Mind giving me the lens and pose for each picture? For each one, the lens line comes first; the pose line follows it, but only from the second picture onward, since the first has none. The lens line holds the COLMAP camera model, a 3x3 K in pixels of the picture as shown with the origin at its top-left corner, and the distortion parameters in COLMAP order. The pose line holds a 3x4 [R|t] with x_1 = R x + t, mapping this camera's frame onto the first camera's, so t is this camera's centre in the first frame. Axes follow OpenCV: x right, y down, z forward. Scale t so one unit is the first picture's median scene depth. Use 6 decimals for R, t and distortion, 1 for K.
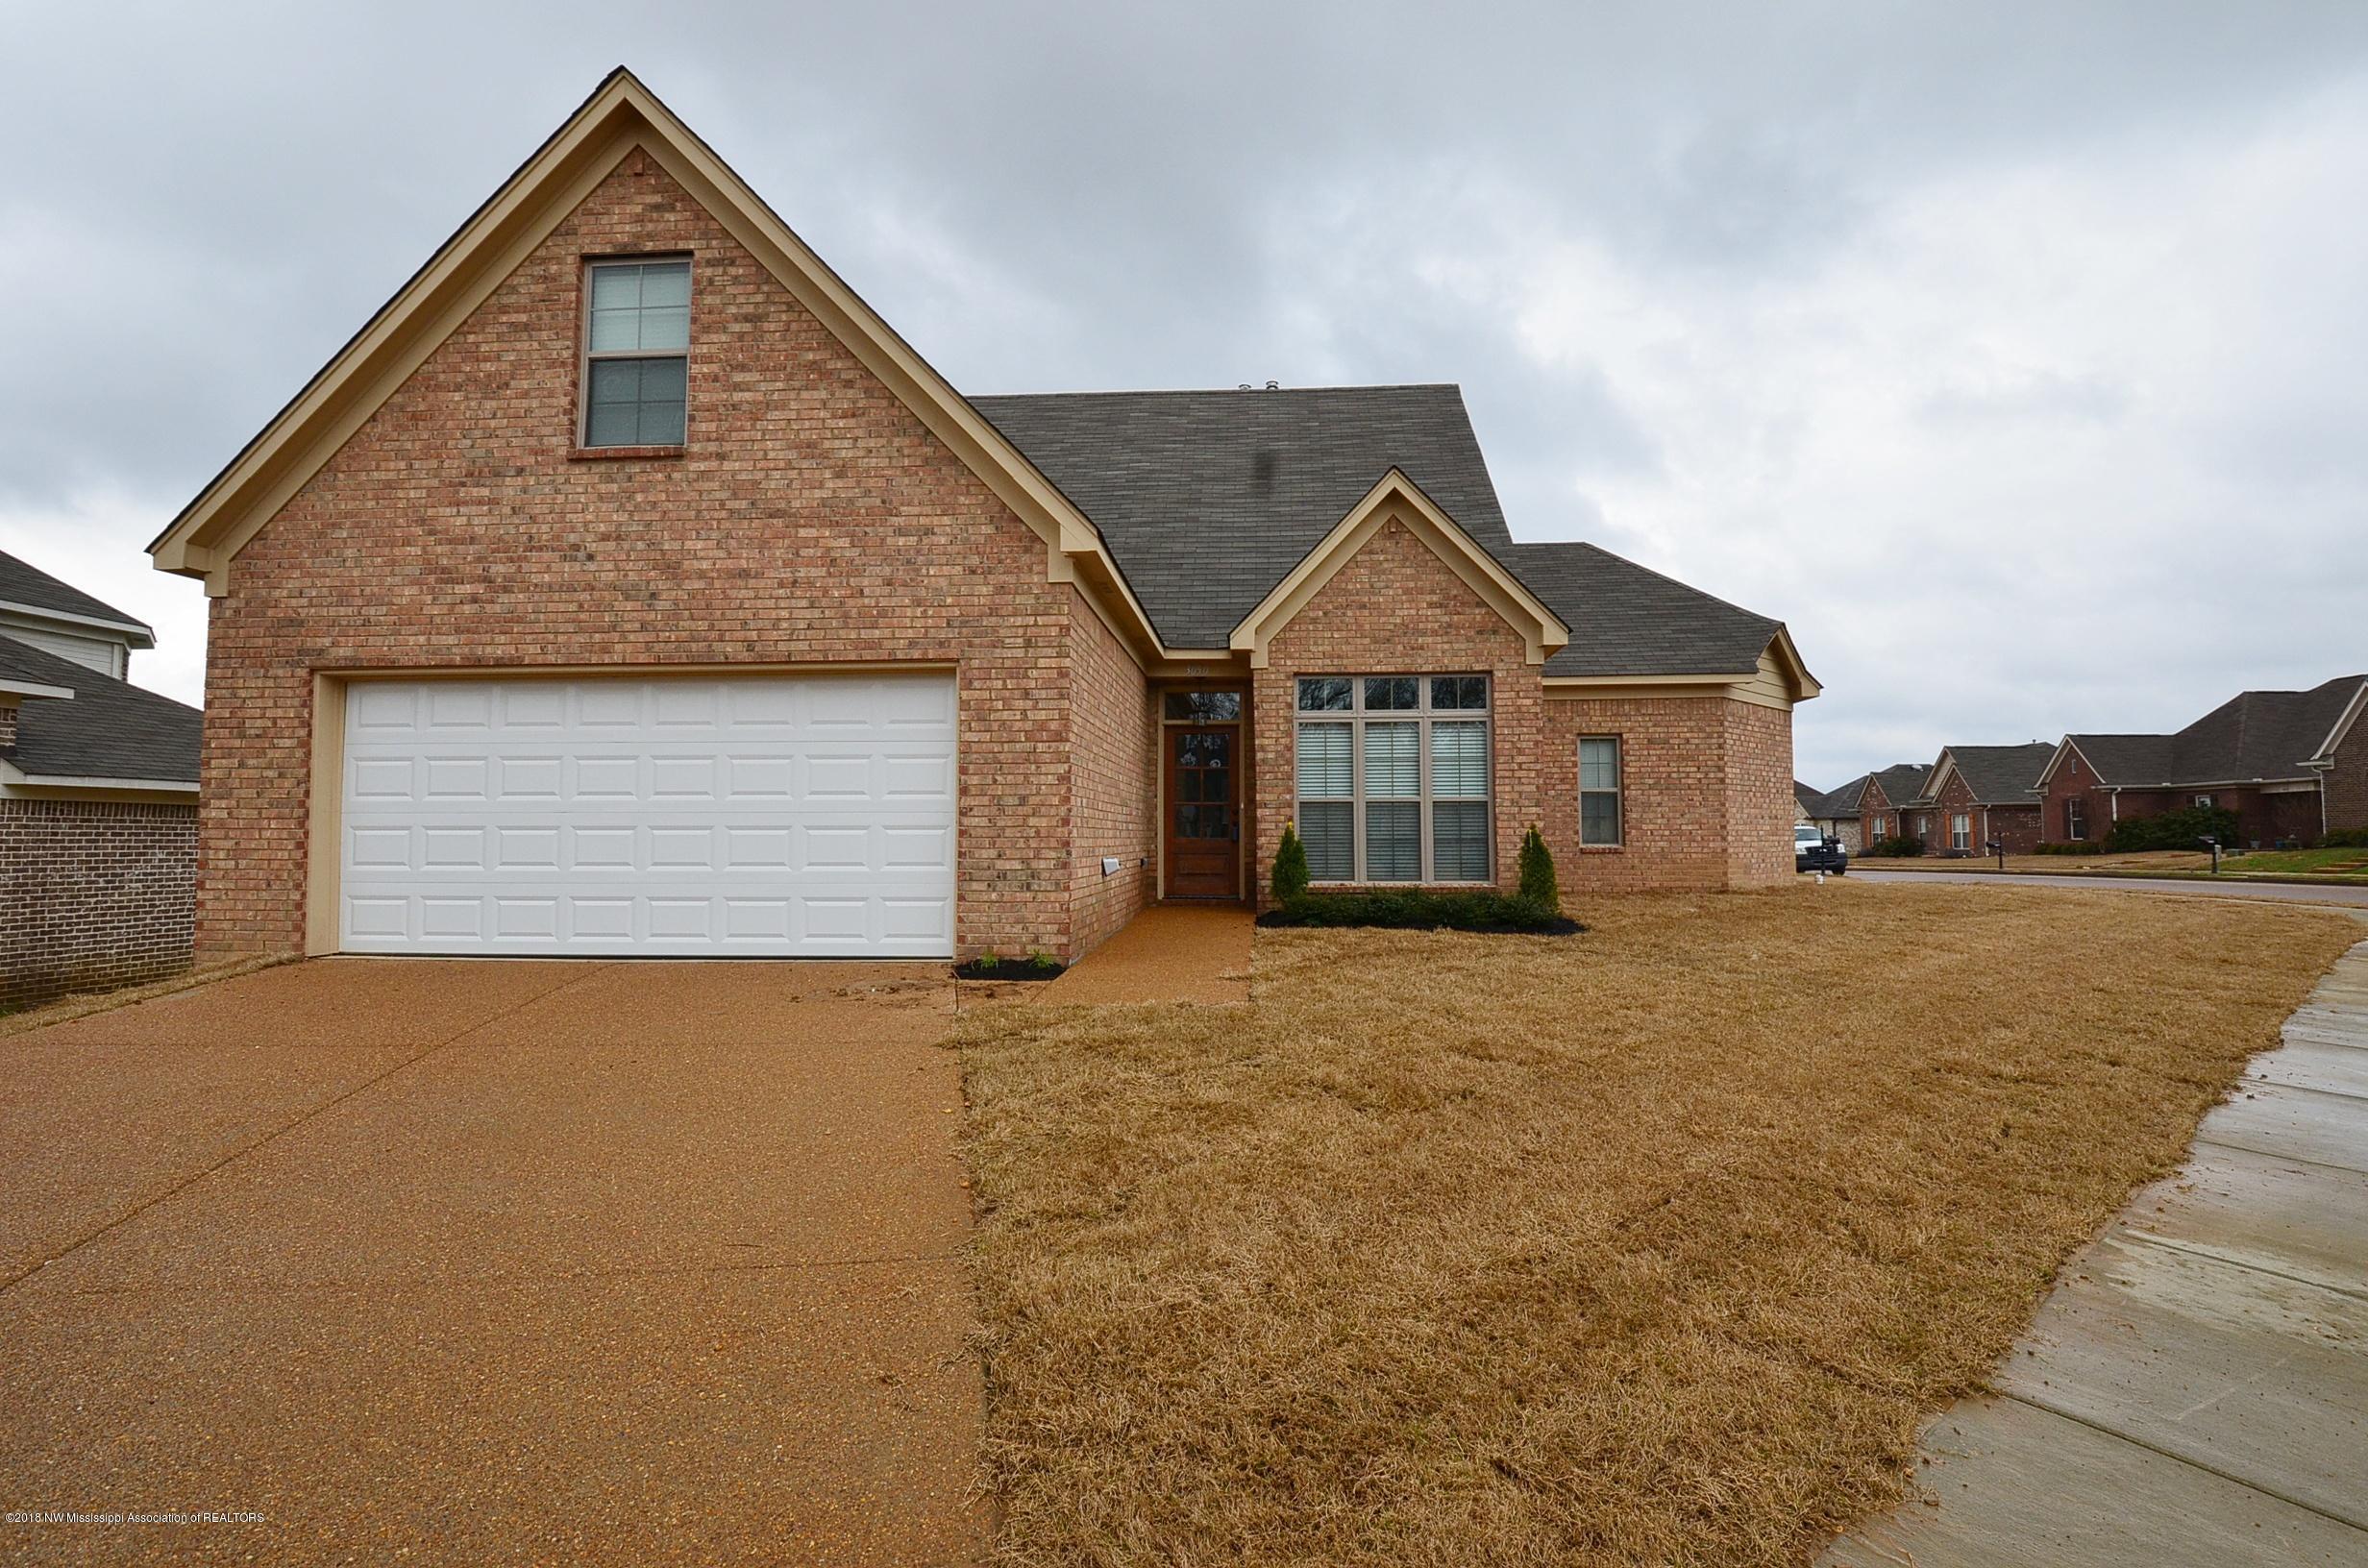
lens RADIAL K [[1074.2, 0, 1186.2], [0, 1074.2, 785.6], [0, 0, 1]] dist [-0.018411, -0.004238]
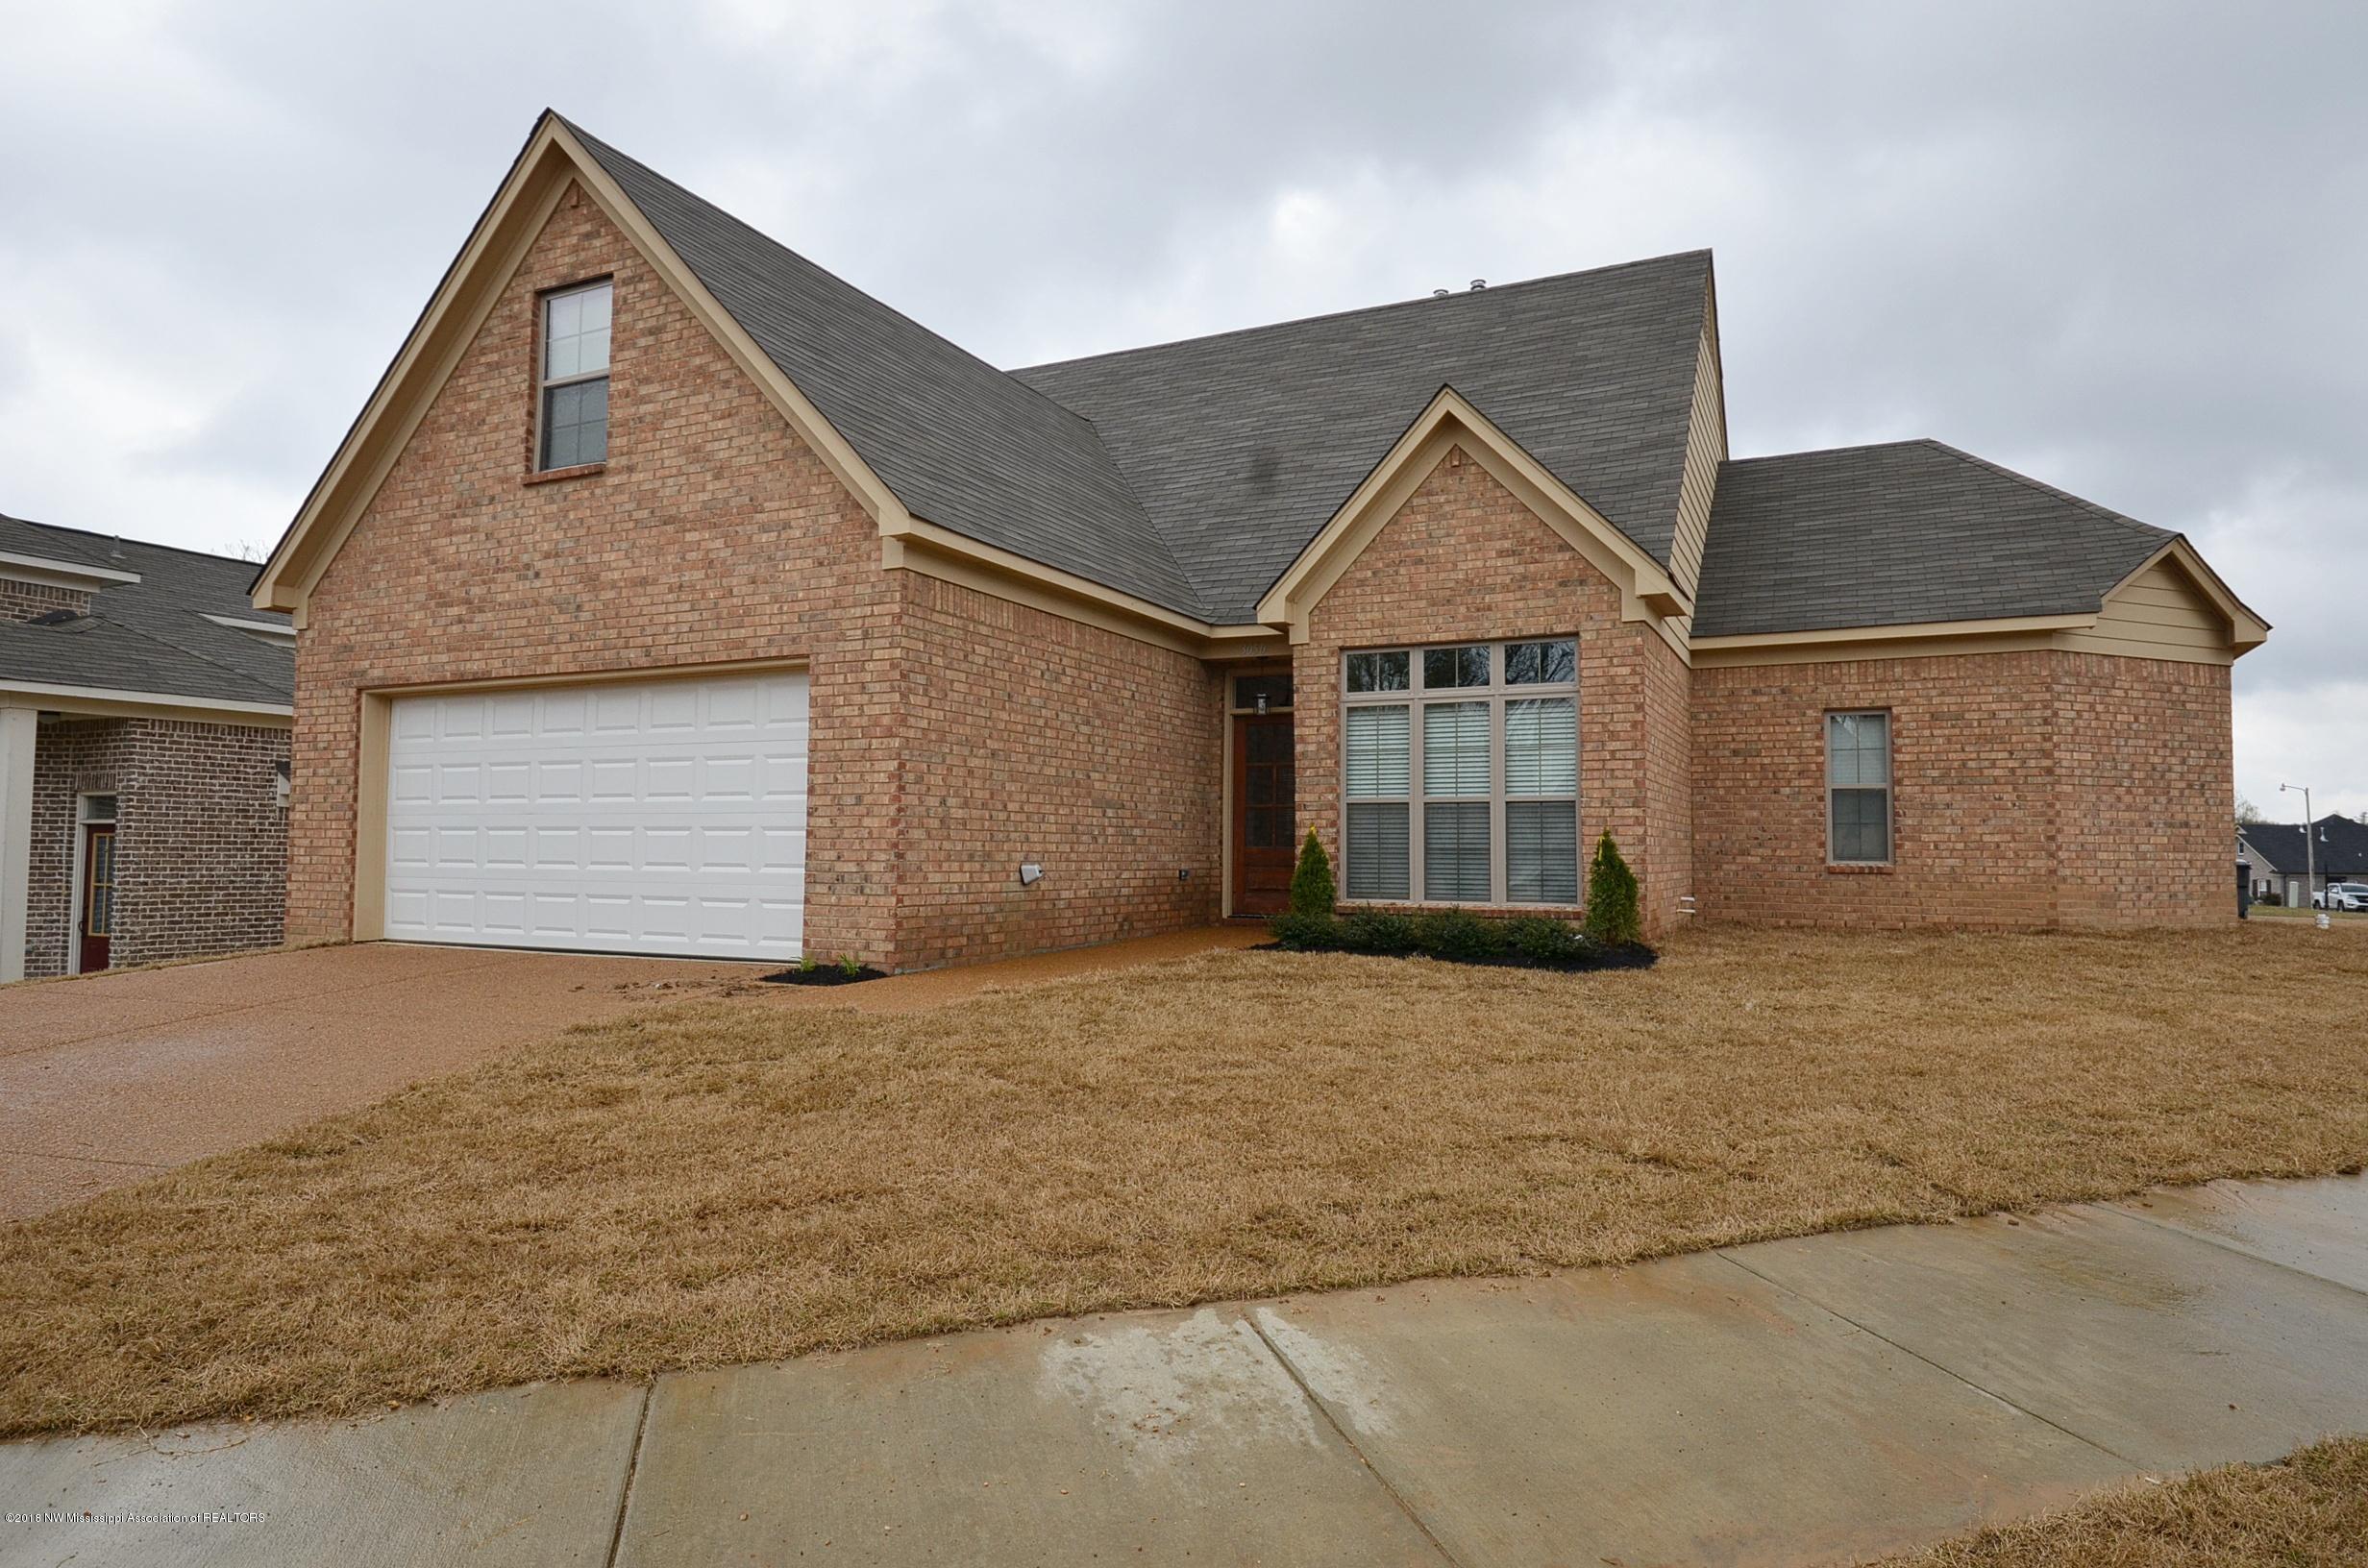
lens RADIAL K [[1320.4, 0, 1183.4], [0, 1320.4, 787.1], [0, 0, 1]] dist [-0.012819, 0.001424]
pose [[0.929867, -0.009880, -0.367764, 0.516430], [0.008320, 0.999948, -0.005827, 0.011234], [0.367803, 0.002359, 0.929901, 0.012992]]
